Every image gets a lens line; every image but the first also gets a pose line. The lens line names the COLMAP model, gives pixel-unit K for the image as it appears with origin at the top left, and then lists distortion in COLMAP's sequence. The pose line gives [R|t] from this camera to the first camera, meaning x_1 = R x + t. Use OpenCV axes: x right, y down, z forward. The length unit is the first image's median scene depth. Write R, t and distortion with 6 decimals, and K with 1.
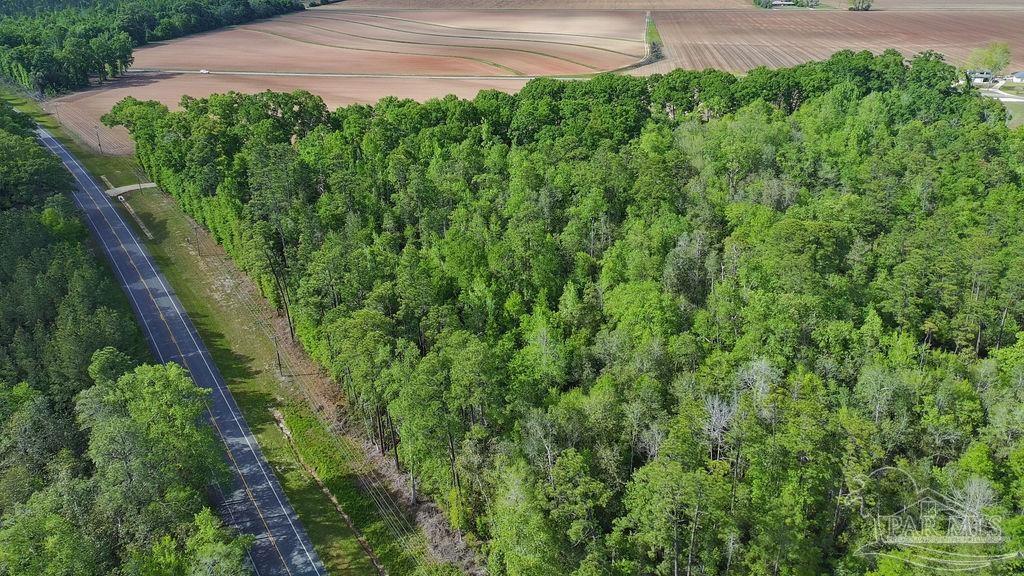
lens RADIAL K [[786.3, 0, 519.0], [0, 786.3, 283.2], [0, 0, 1]] dist [0.086056, -0.087025]
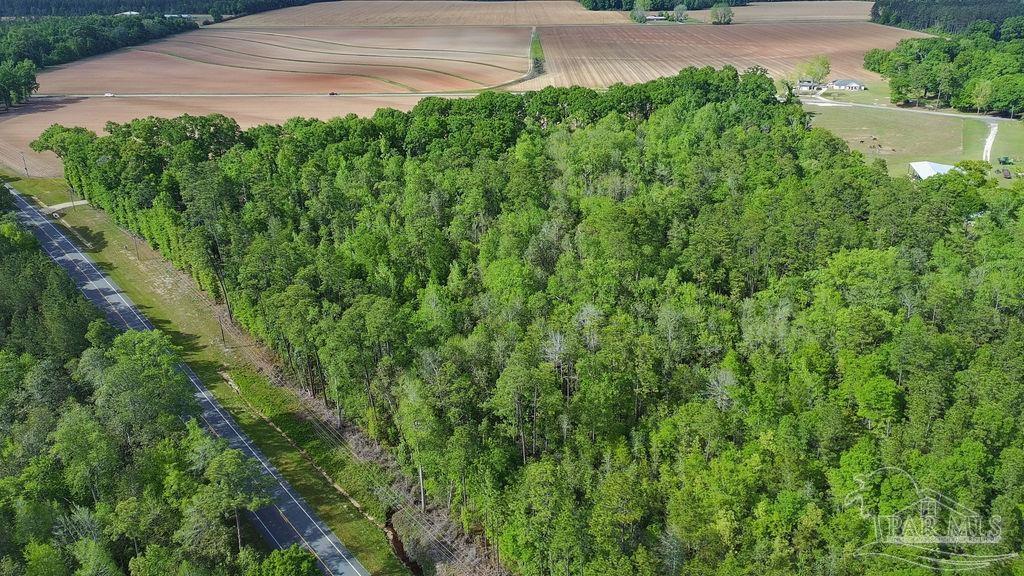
lens RADIAL K [[786.3, 0, 519.0], [0, 786.3, 283.2], [0, 0, 1]] dist [0.086056, -0.087025]
pose [[0.992301, -0.051909, 0.112444, 0.015647], [0.052966, 0.998576, -0.006436, 0.032625], [-0.111950, 0.012342, 0.993637, -0.199900]]
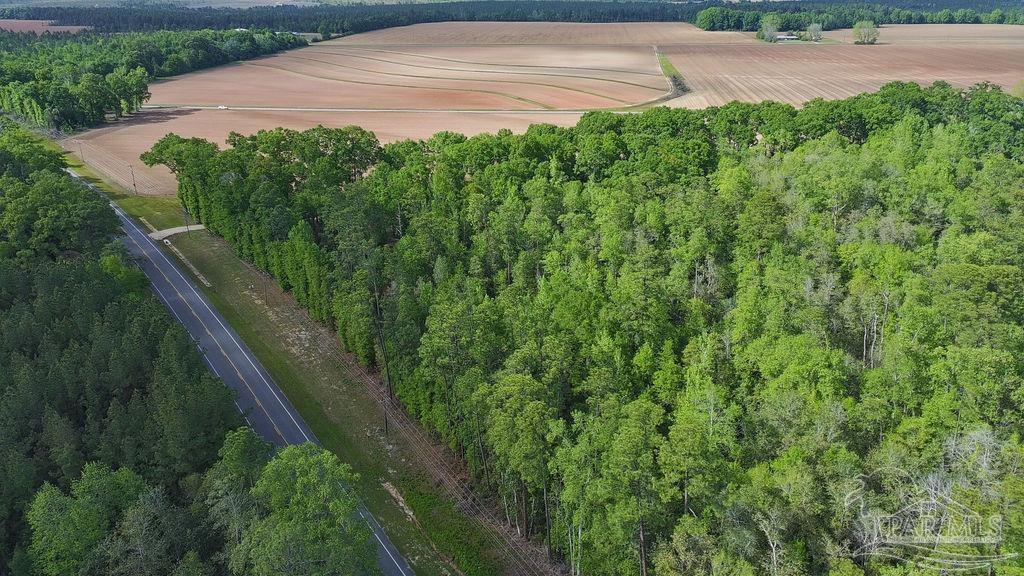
lens RADIAL K [[786.3, 0, 519.0], [0, 786.3, 283.2], [0, 0, 1]] dist [0.086056, -0.087025]
pose [[0.999710, -0.009311, 0.022195, -0.116604], [0.010216, 0.999108, -0.040980, -0.017269], [-0.021793, 0.041195, 0.998913, 0.070814]]
